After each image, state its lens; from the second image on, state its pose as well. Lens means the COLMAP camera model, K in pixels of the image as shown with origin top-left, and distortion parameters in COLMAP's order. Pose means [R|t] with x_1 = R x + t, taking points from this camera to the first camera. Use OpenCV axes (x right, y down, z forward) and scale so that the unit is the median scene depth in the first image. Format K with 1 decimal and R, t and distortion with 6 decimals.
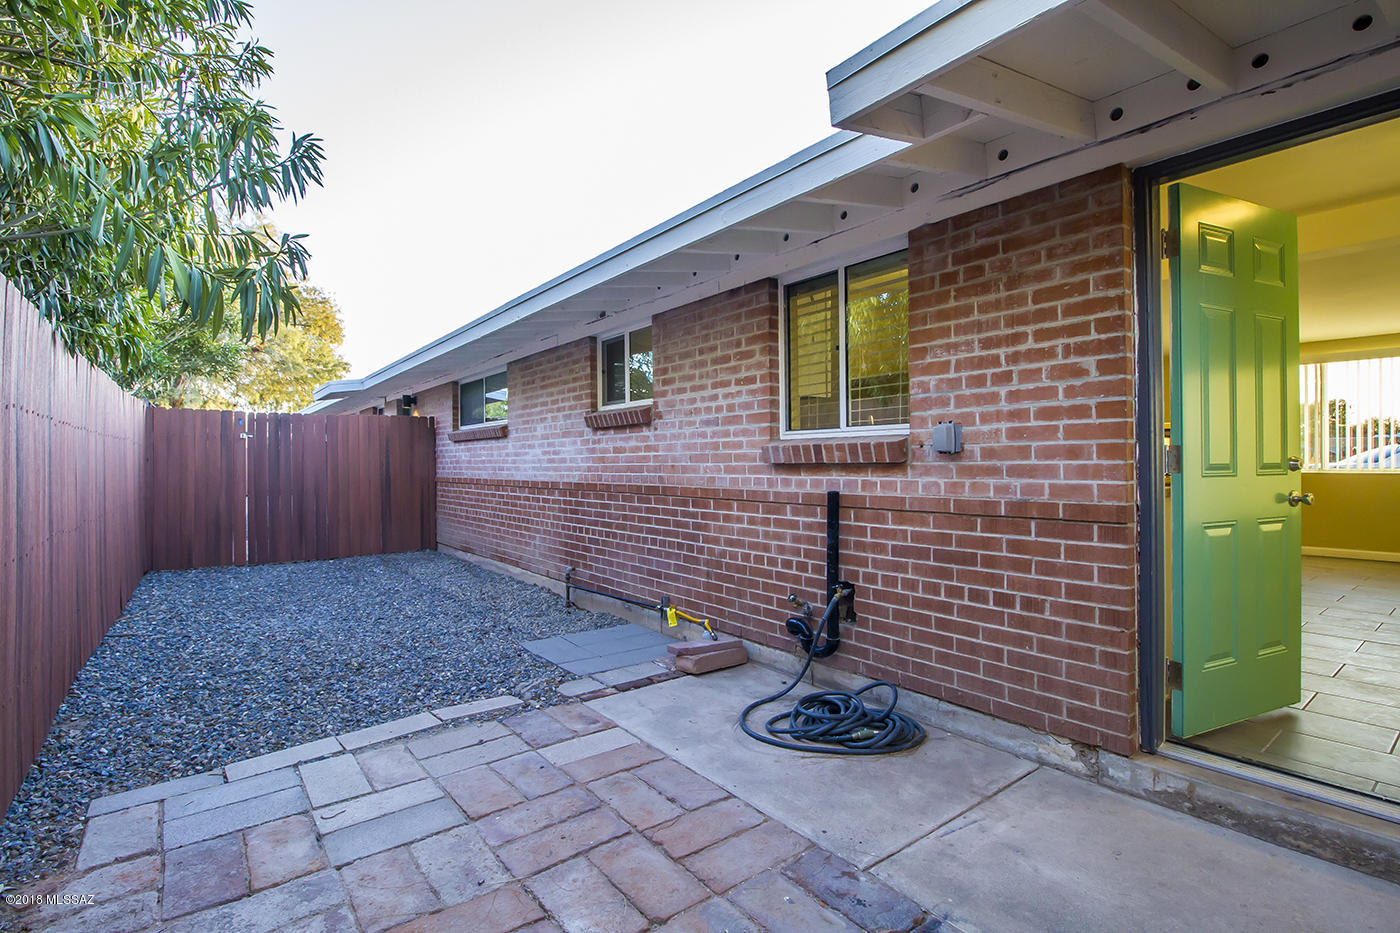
lens RADIAL K [[652.9, 0, 658.5], [0, 652.9, 457.6], [0, 0, 1]] dist [0.006662, -0.000273]
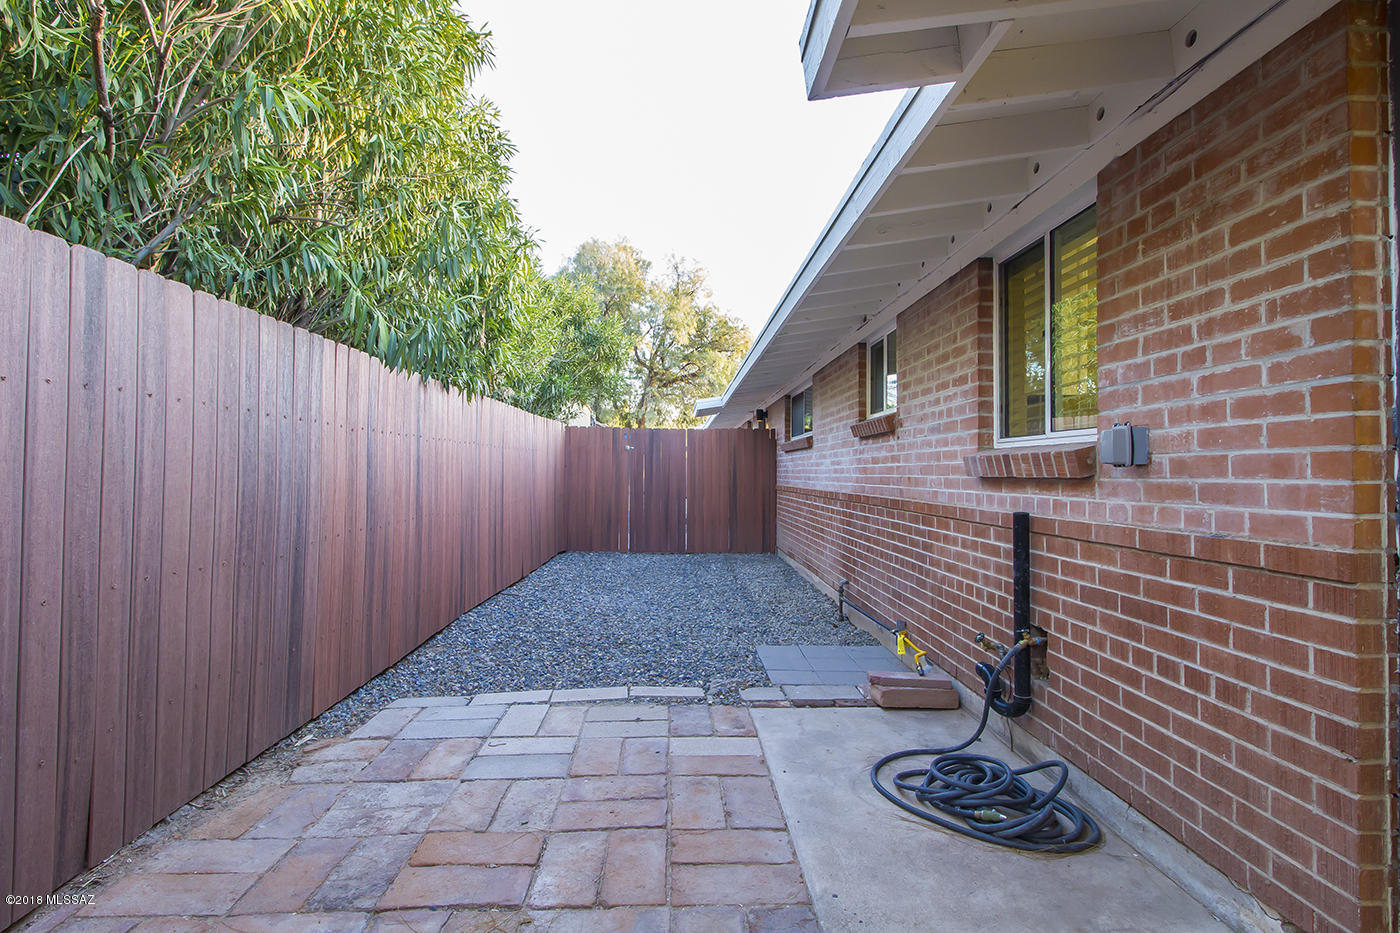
lens RADIAL K [[652.9, 0, 696.6], [0, 652.9, 461.0], [0, 0, 1]] dist [0.006662, -0.000273]
pose [[0.830097, 0.003385, -0.557608, 0.433096], [-0.008842, 0.999936, -0.007092, -0.003098], [0.557549, 0.010817, 0.830074, 0.118538]]
